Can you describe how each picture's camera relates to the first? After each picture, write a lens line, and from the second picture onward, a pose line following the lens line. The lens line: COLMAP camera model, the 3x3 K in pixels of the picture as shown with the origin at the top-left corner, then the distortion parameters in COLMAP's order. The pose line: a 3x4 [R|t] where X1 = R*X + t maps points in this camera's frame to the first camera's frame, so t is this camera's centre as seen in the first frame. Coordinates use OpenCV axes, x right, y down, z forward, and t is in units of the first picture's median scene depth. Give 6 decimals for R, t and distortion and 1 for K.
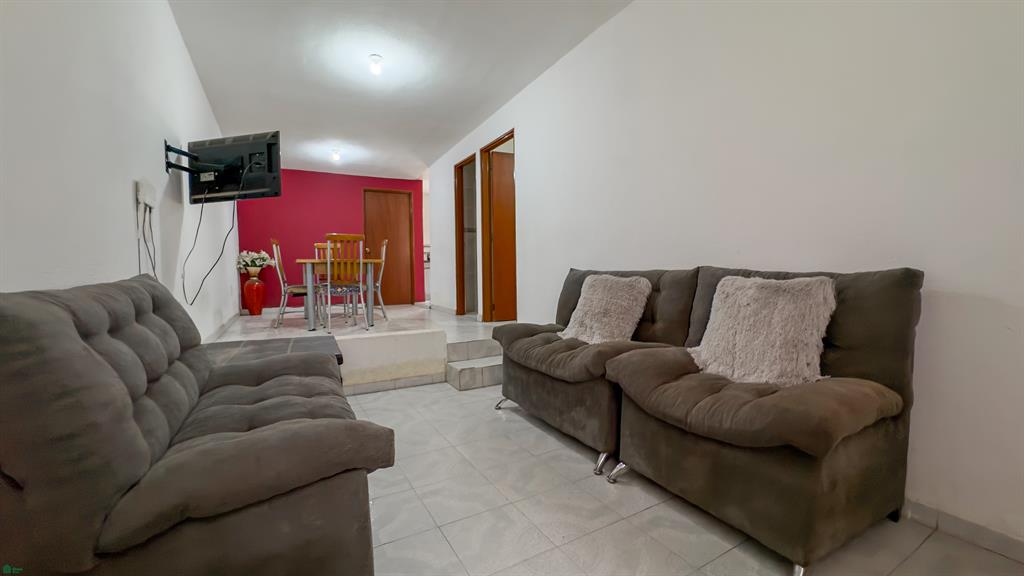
lens RADIAL K [[422.1, 0, 506.0], [0, 422.1, 287.4], [0, 0, 1]] dist [-0.014796, 0.001397]
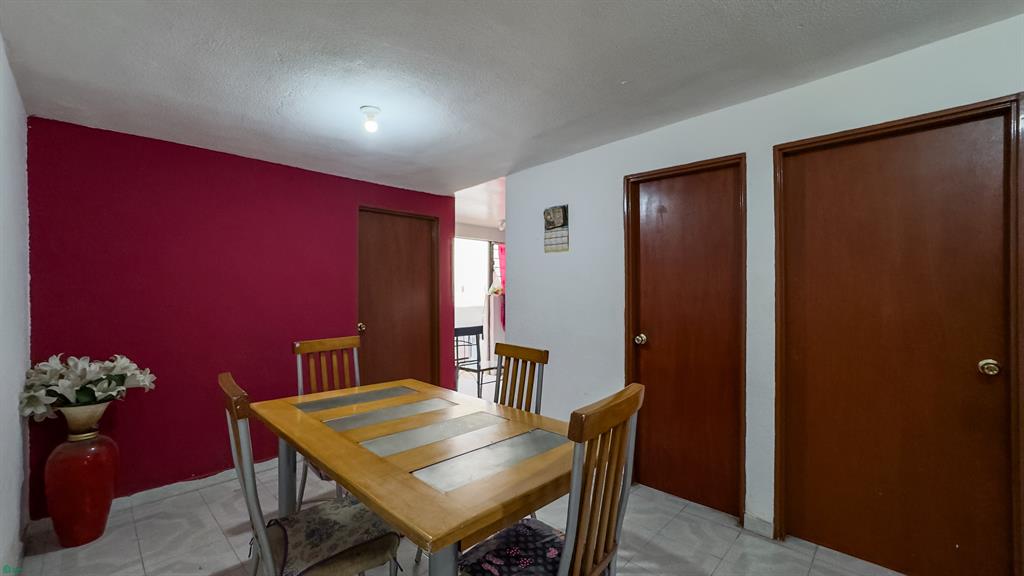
lens RADIAL K [[422.1, 0, 516.0], [0, 422.1, 294.9], [0, 0, 1]] dist [-0.014796, 0.001397]
pose [[0.942974, 0.035539, 0.330963, -0.383640], [-0.021639, 0.998726, -0.045590, -0.129499], [-0.332162, 0.035829, 0.942542, 0.558973]]
